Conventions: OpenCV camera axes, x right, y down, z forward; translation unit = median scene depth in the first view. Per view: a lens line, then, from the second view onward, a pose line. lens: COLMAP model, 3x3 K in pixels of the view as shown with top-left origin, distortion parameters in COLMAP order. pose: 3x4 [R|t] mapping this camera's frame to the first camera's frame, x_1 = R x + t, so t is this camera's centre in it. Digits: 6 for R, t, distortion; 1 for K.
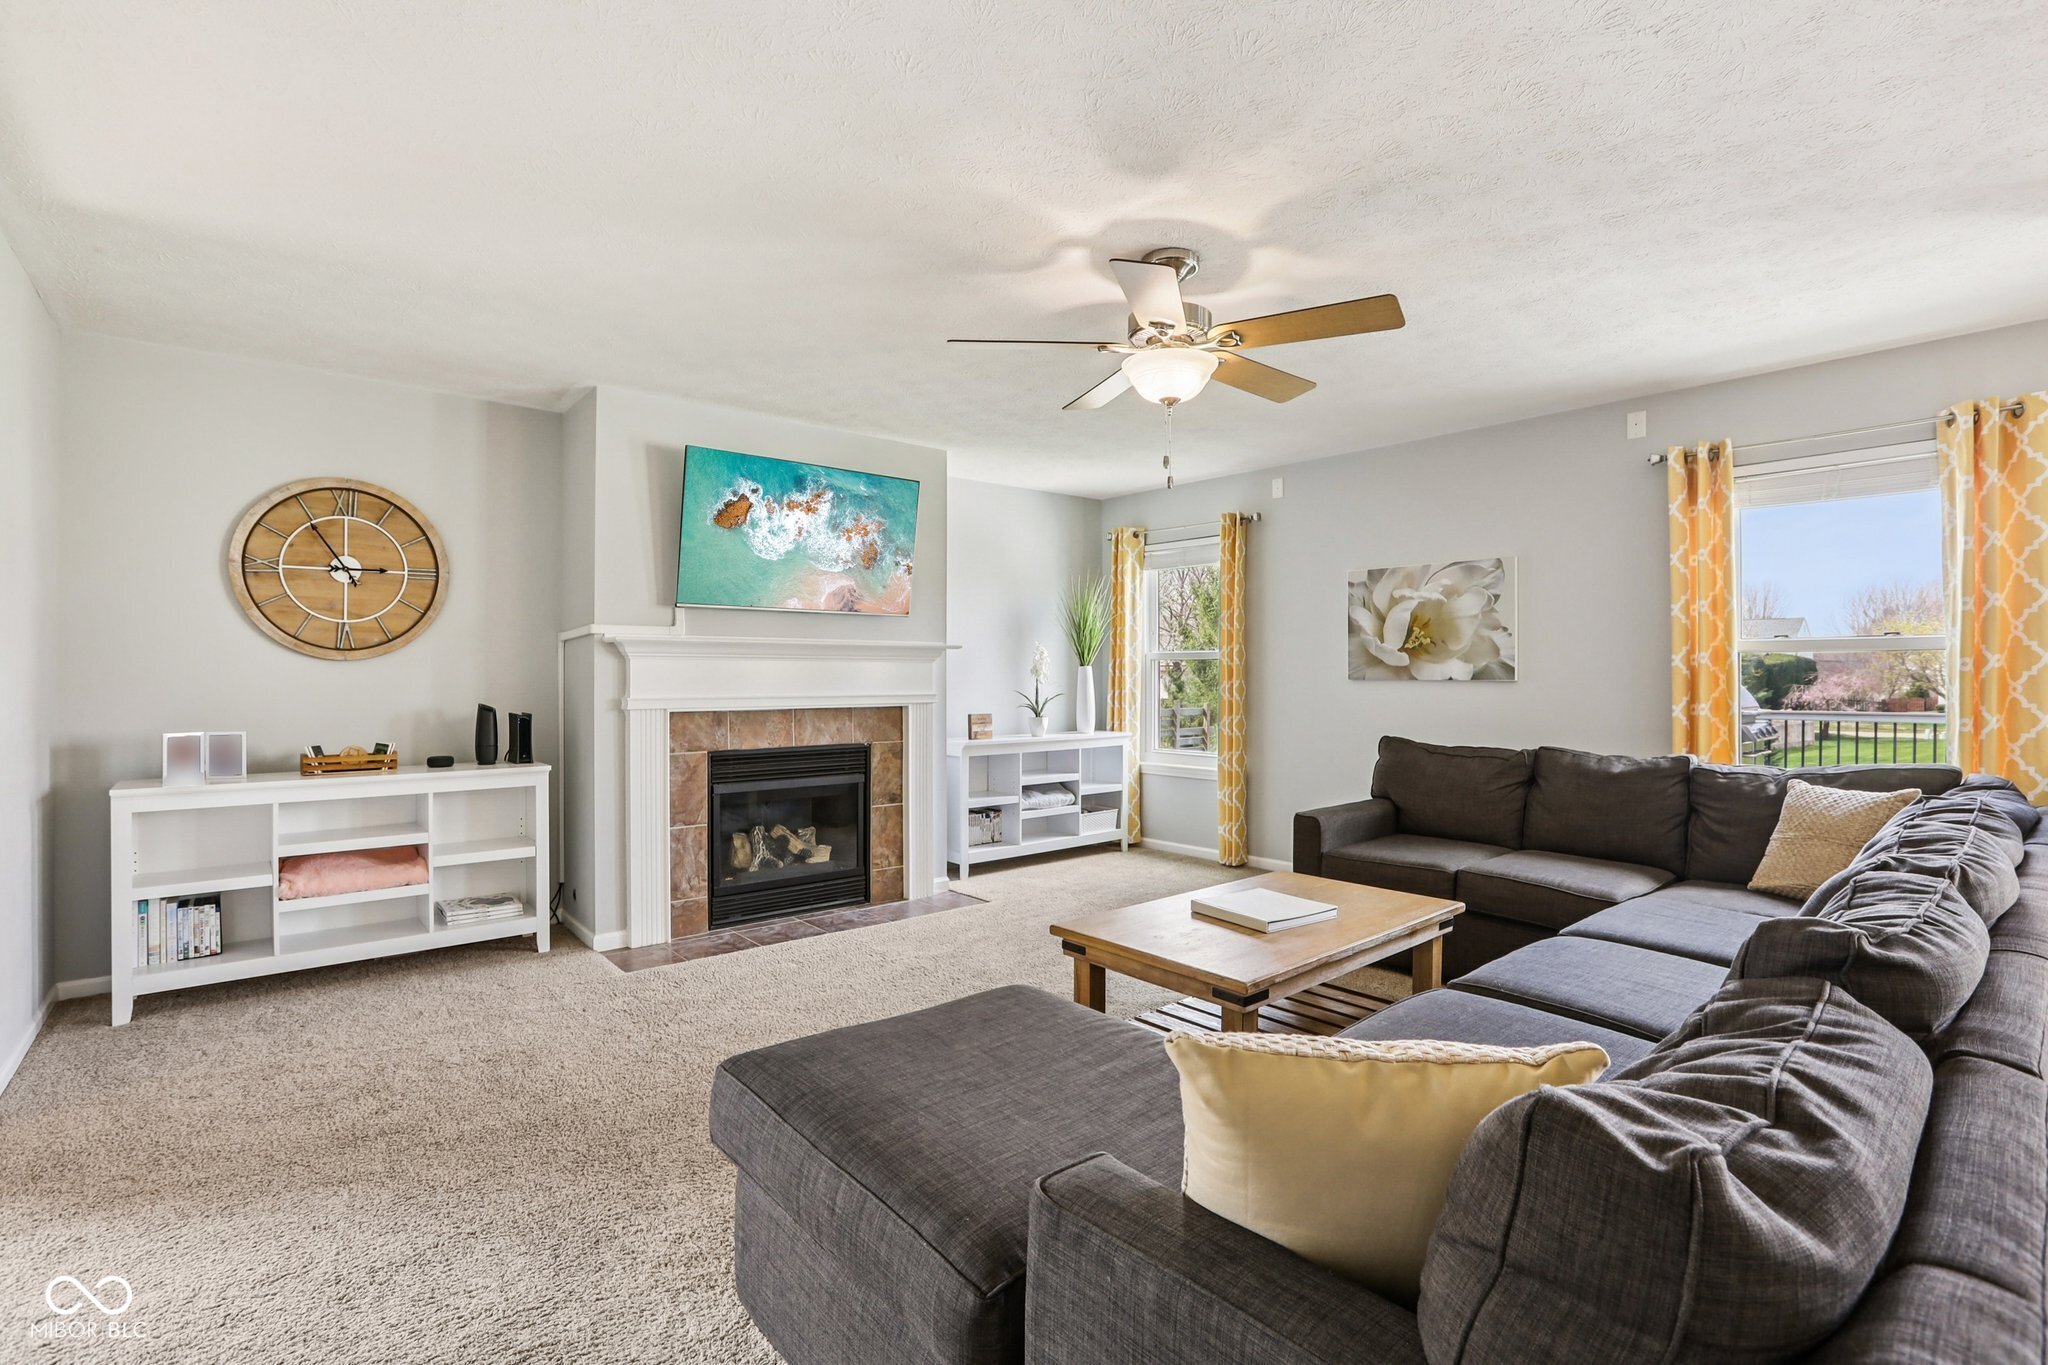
lens RADIAL K [[938.2, 0, 1035.2], [0, 938.2, 673.2], [0, 0, 1]] dist [-0.019816, 0.002333]
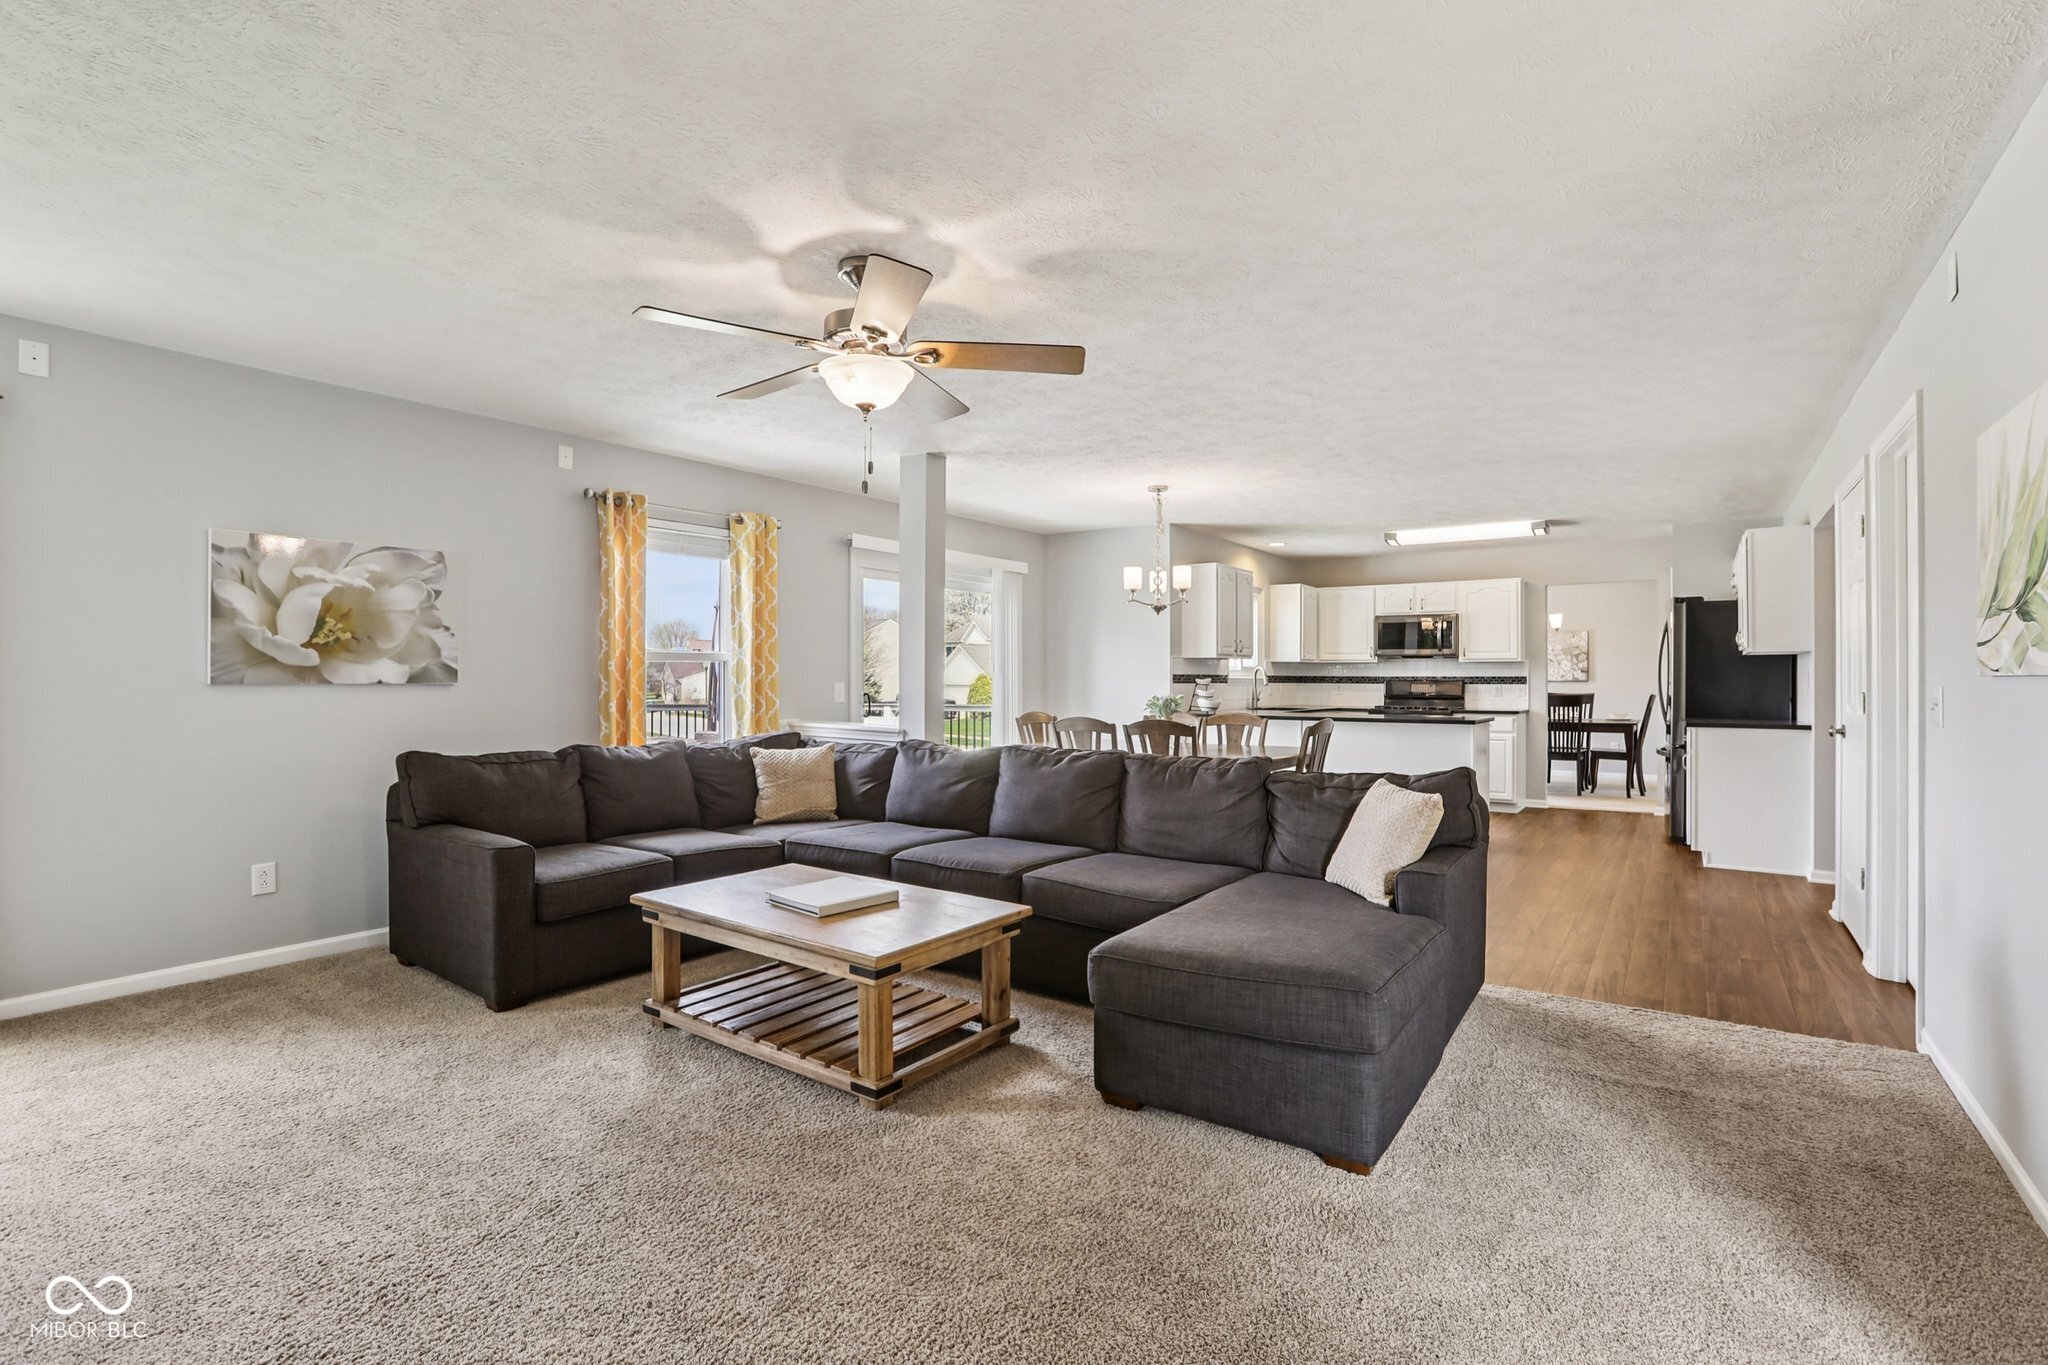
lens RADIAL K [[938.2, 0, 1023.2], [0, 938.2, 682.0], [0, 0, 1]] dist [-0.019816, 0.002333]
pose [[-0.211746, -0.004870, 0.977313, -0.506237], [-0.002670, 0.999987, 0.004404, 0.000662], [-0.977321, -0.001676, -0.211756, 0.602025]]
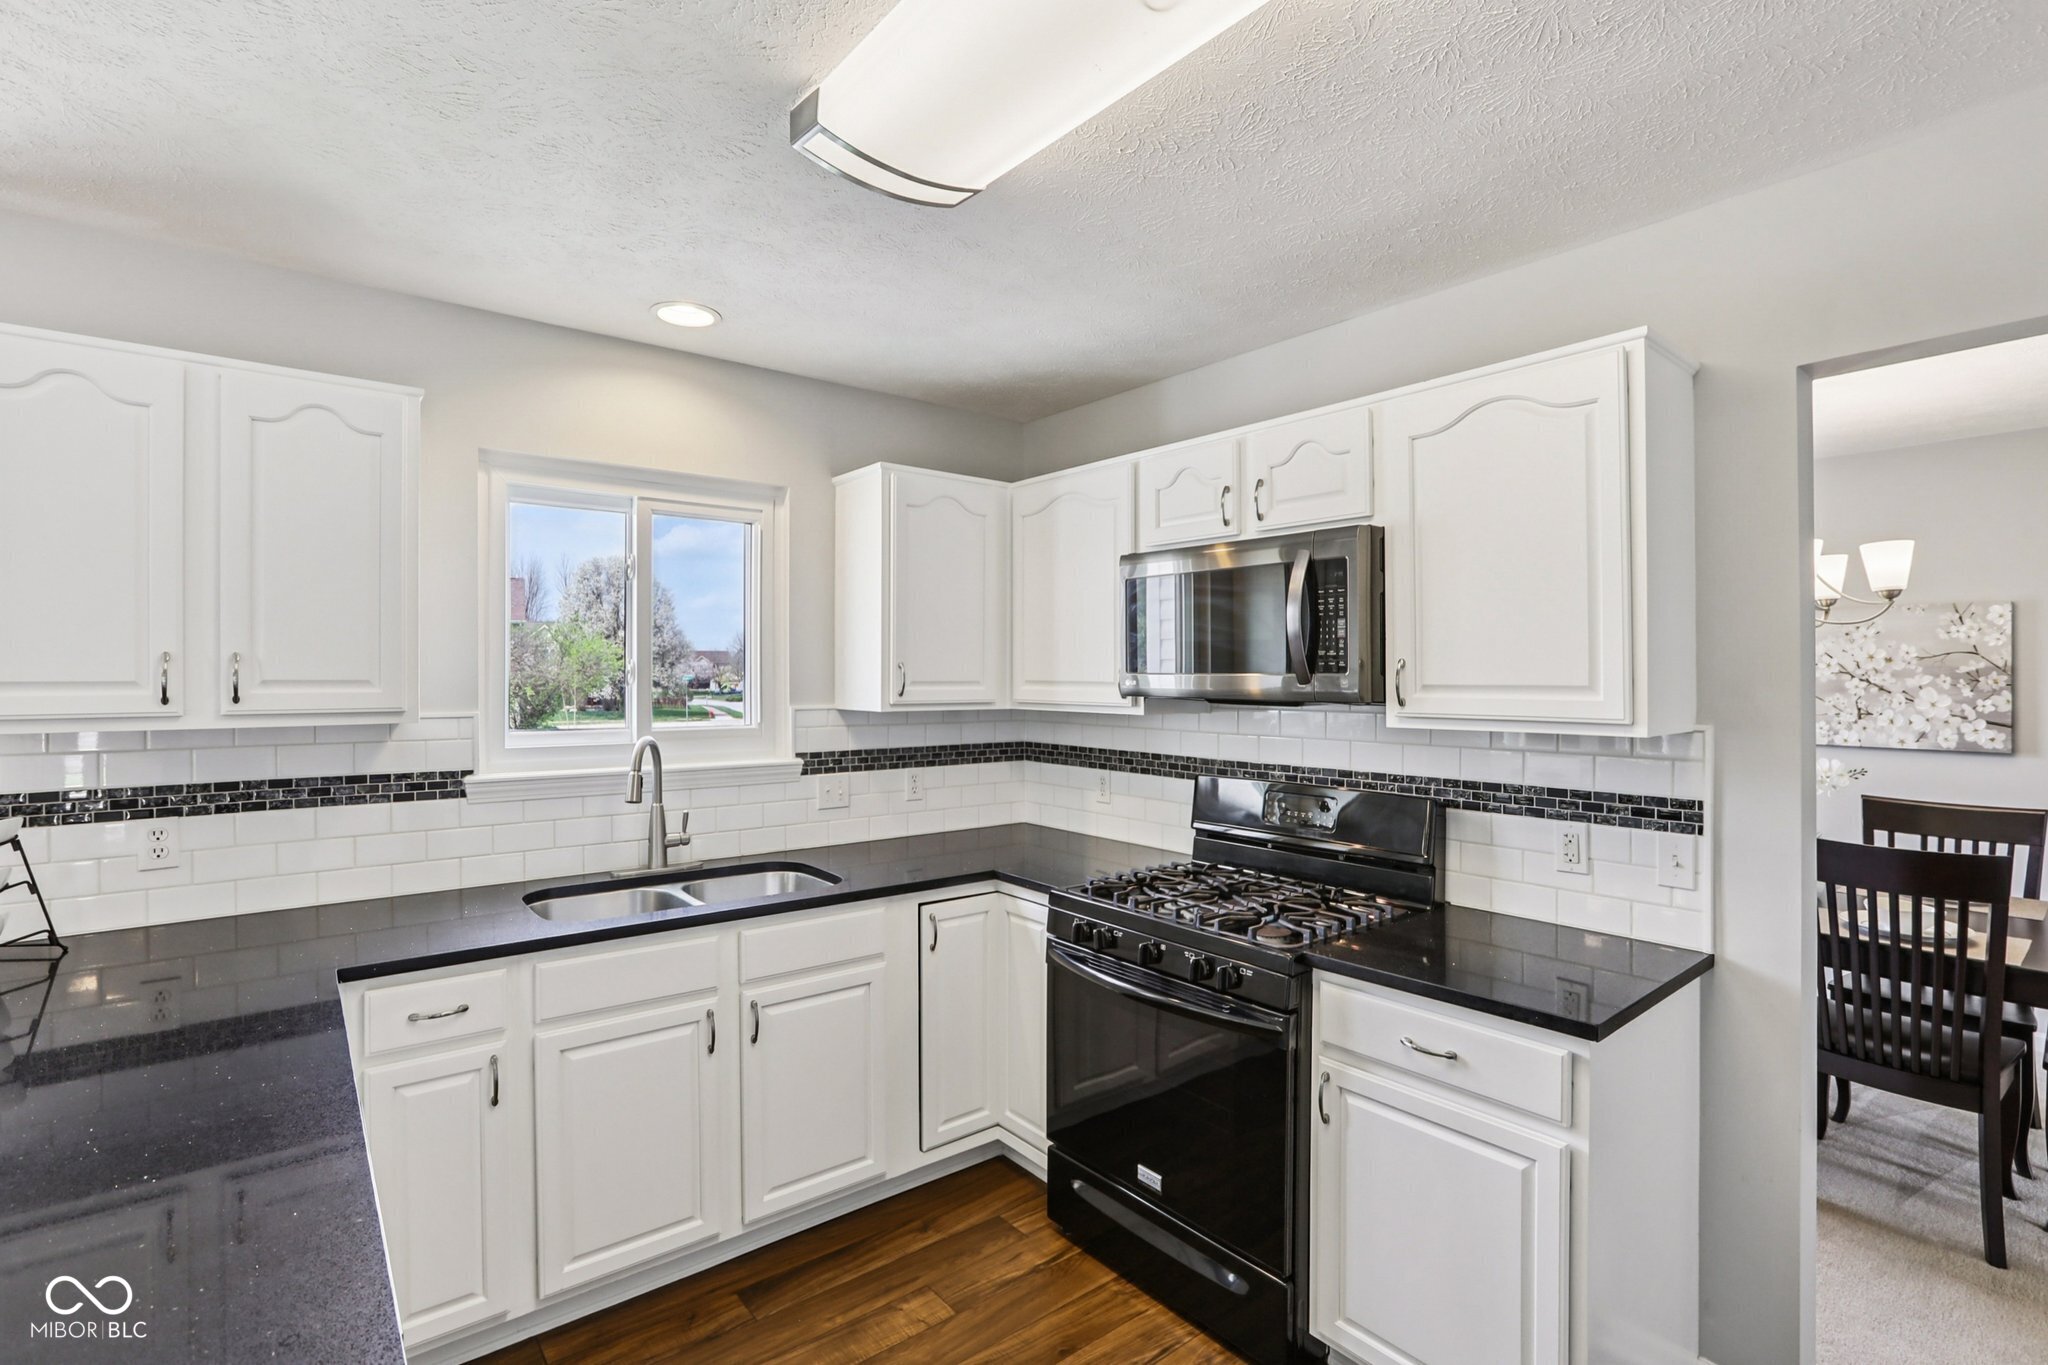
lens RADIAL K [[938.2, 0, 1032.3], [0, 938.2, 677.8], [0, 0, 1]] dist [-0.019816, 0.002333]
pose [[0.043425, -0.005415, 0.999042, 0.677731], [-0.002005, 0.999983, 0.005507, -0.059768], [-0.999055, -0.002243, 0.043413, -0.494401]]
